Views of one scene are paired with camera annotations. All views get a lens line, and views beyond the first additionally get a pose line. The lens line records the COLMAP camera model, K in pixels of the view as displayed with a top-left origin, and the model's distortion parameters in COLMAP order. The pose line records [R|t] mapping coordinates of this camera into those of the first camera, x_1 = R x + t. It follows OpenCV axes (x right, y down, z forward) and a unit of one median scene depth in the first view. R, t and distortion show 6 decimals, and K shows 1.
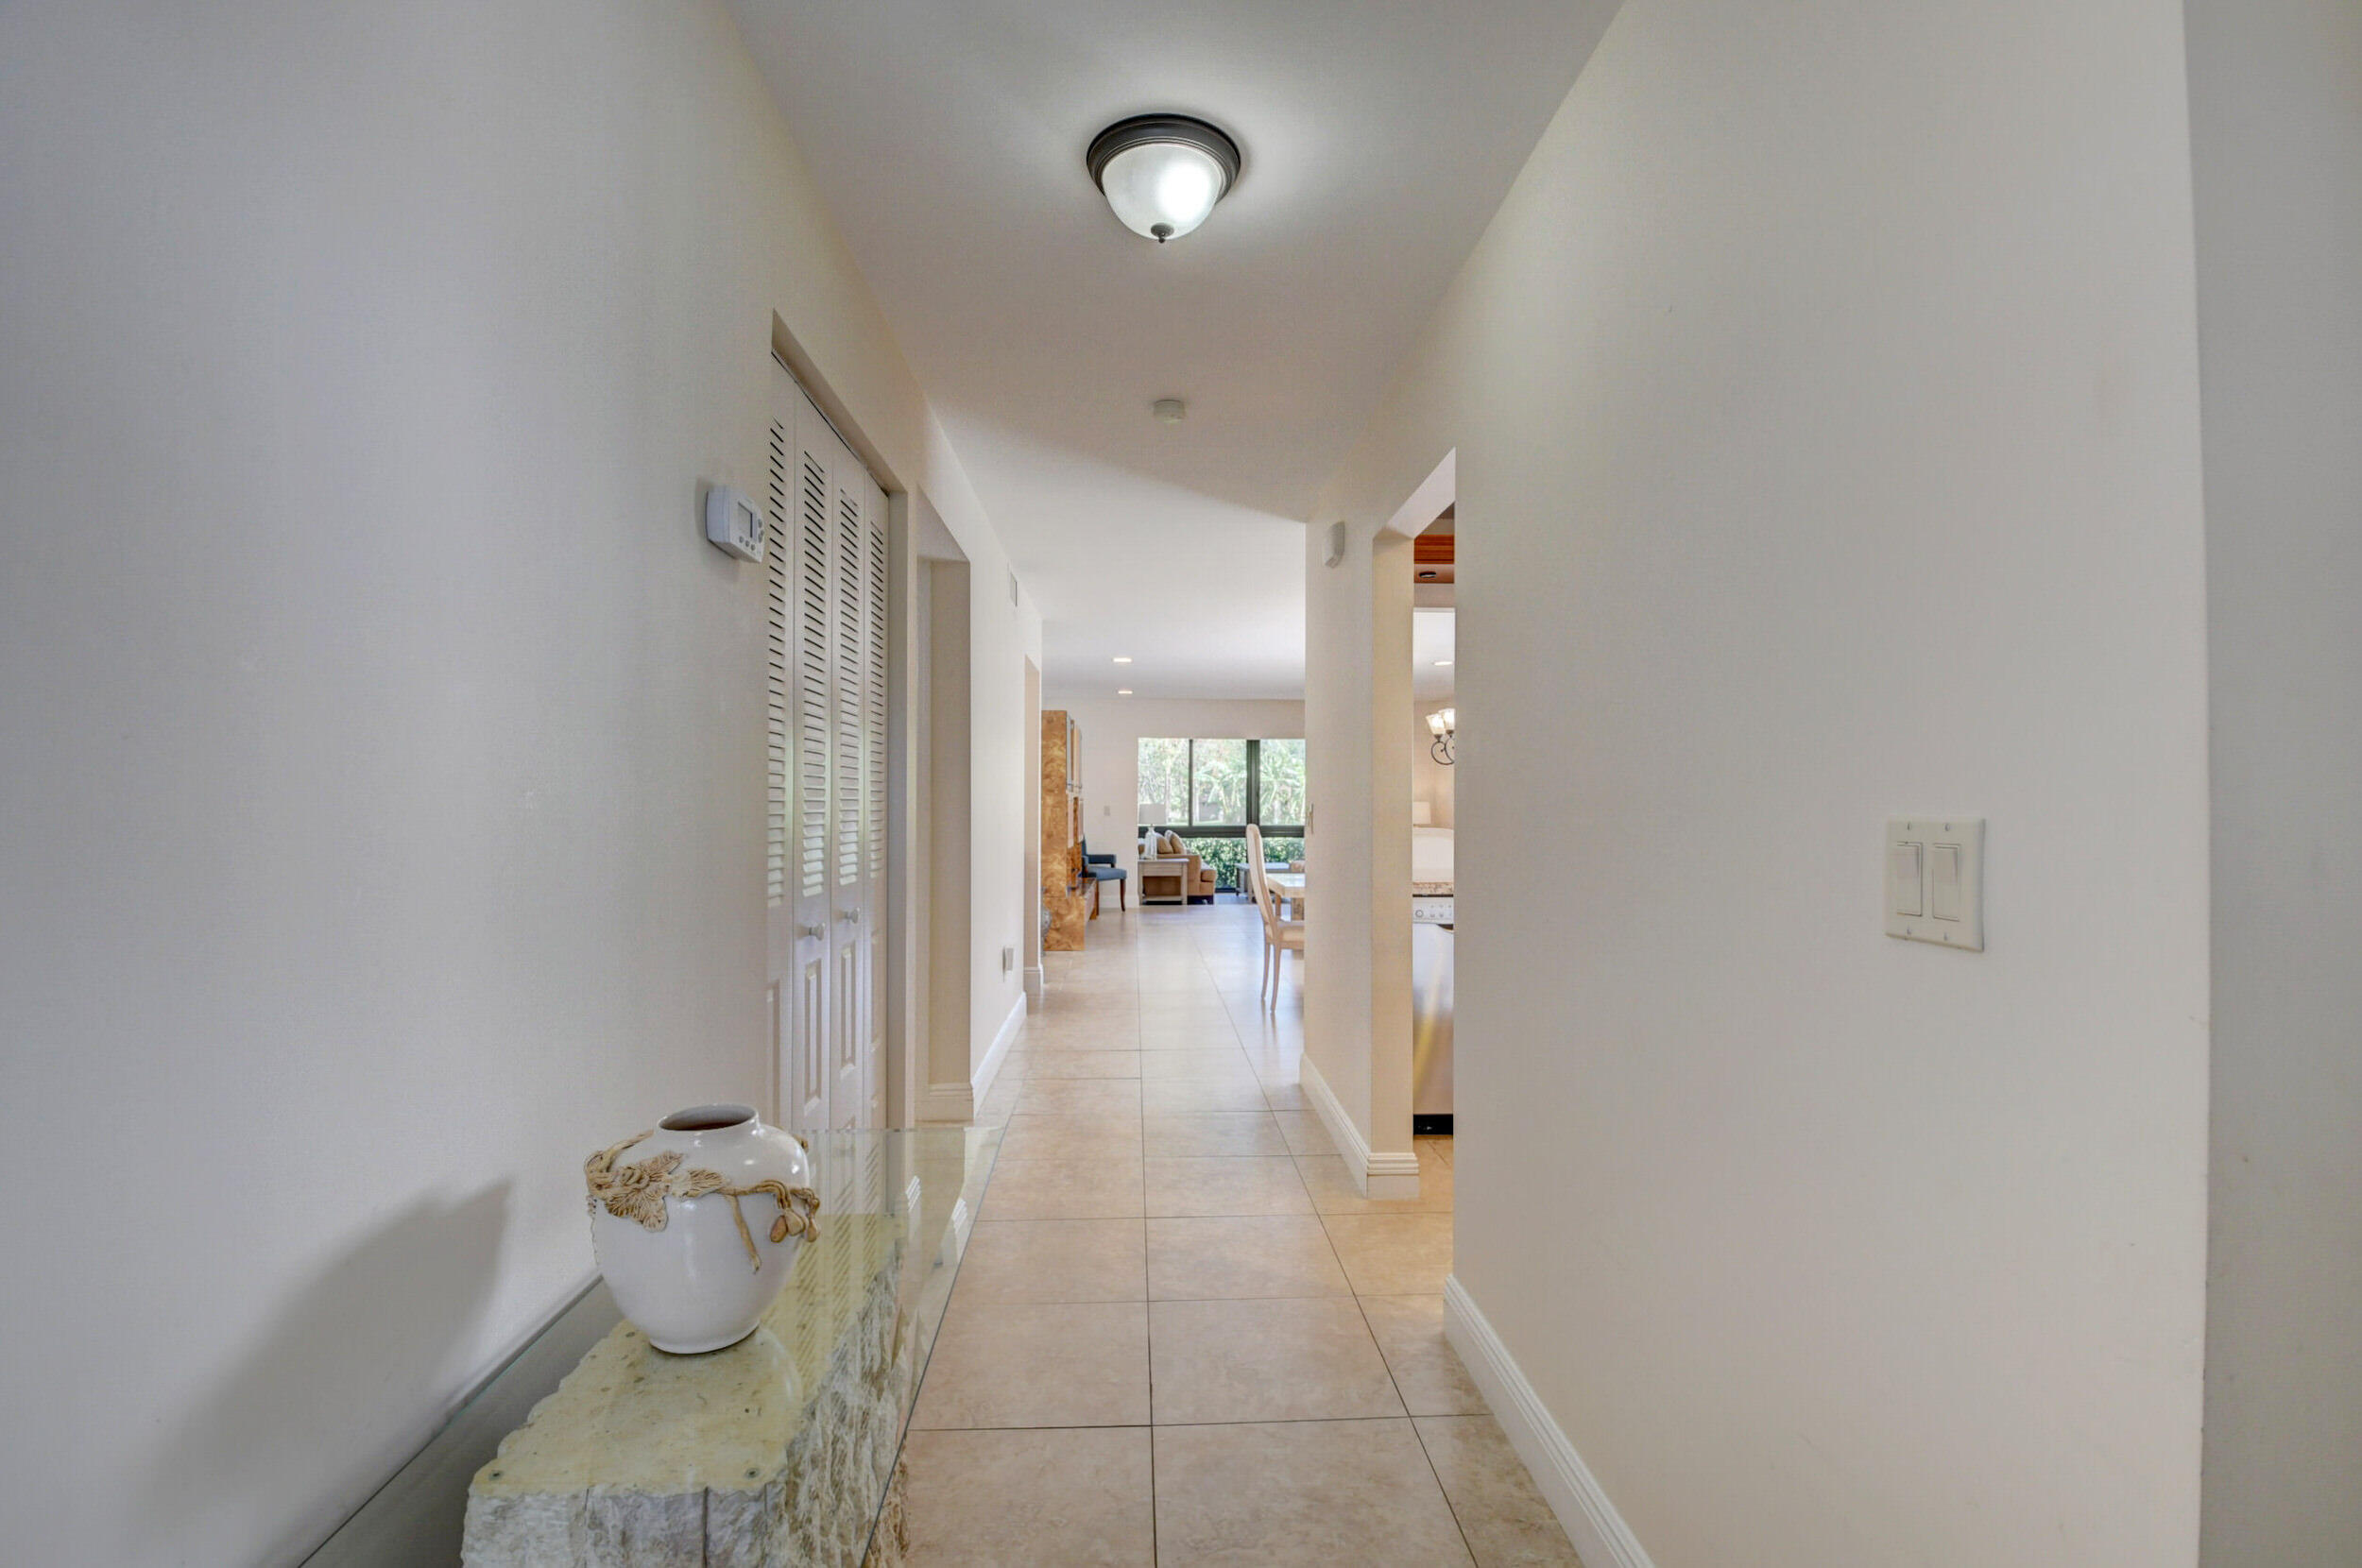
lens RADIAL K [[1041.1, 0, 1182.1], [0, 1041.1, 789.0], [0, 0, 1]] dist [0.000263, -0.014613]
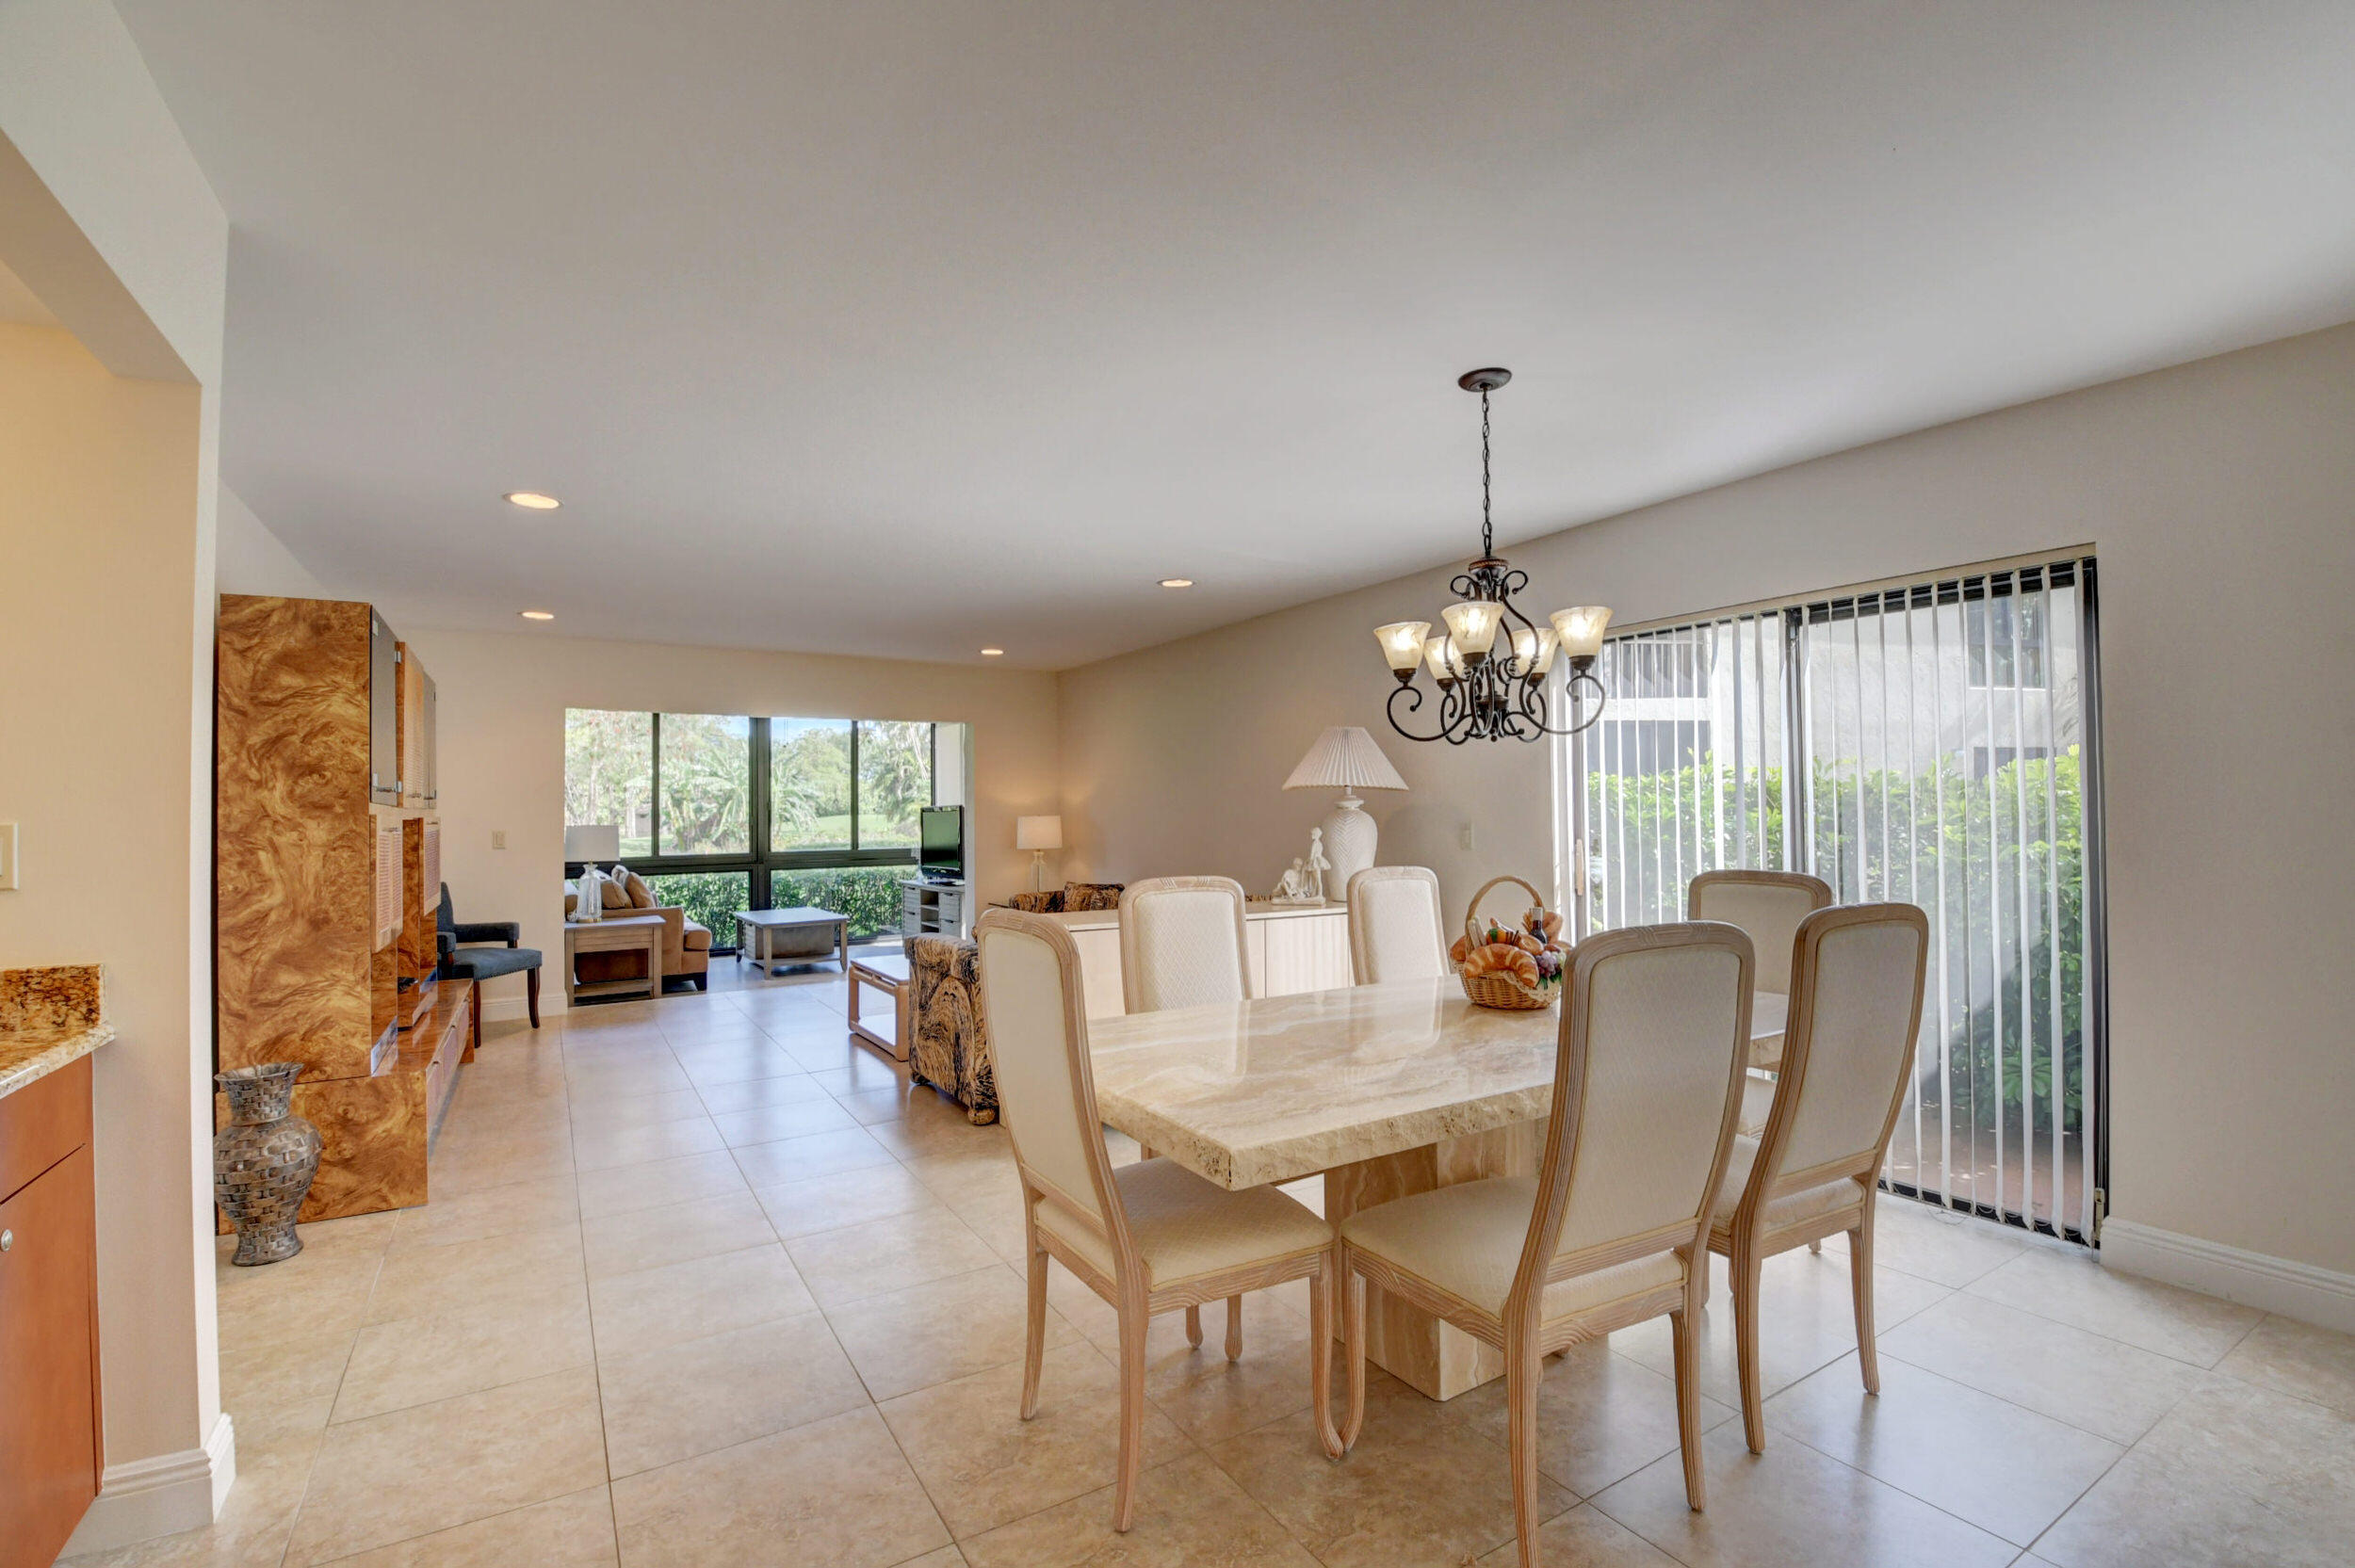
lens RADIAL K [[1038.0, 0, 1175.6], [0, 1038.0, 782.6], [0, 0, 1]] dist [0.000263, -0.014613]
pose [[0.877910, 0.003705, 0.478812, -0.020747], [0.003069, 0.999906, -0.013366, -0.000113], [-0.478816, 0.013204, 0.877816, 0.347039]]
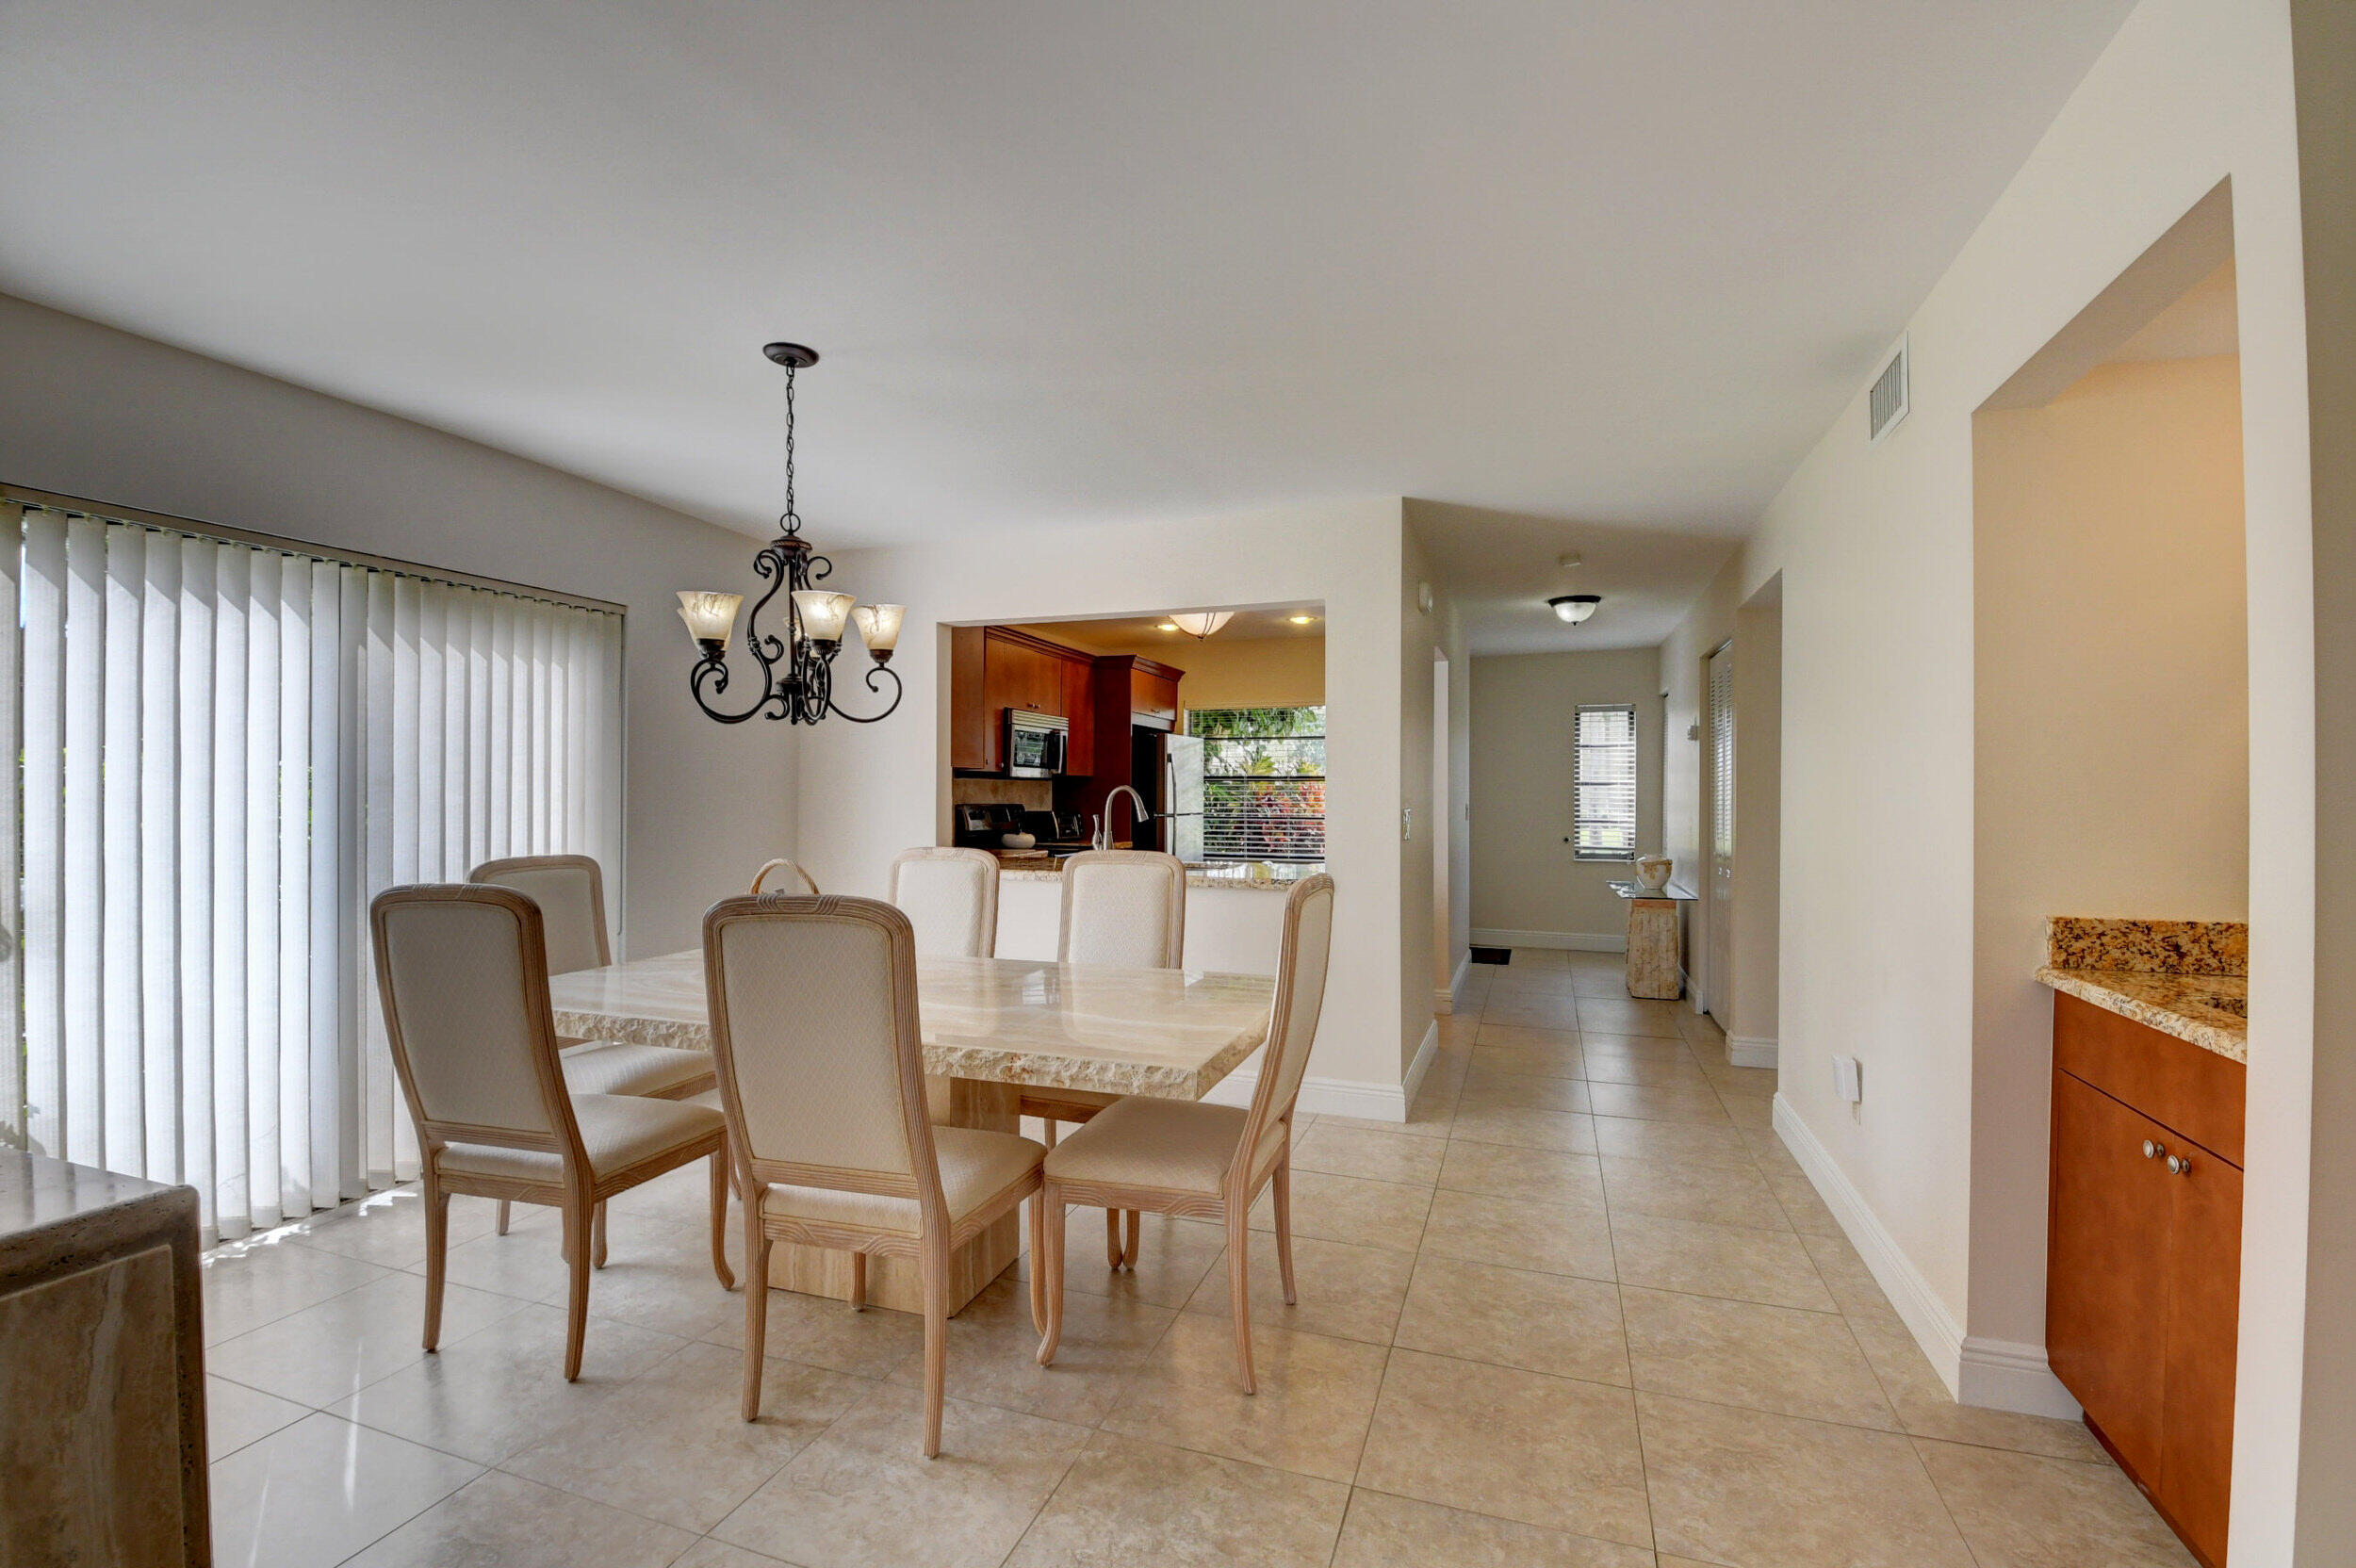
lens RADIAL K [[1038.5, 0, 1187.9], [0, 1038.5, 784.1], [0, 0, 1]] dist [0.000263, -0.014613]
pose [[-0.930212, 0.000058, 0.367024, -0.014147], [-0.008019, 0.999758, -0.020483, 0.004909], [-0.366936, -0.021997, -0.929986, 0.670452]]
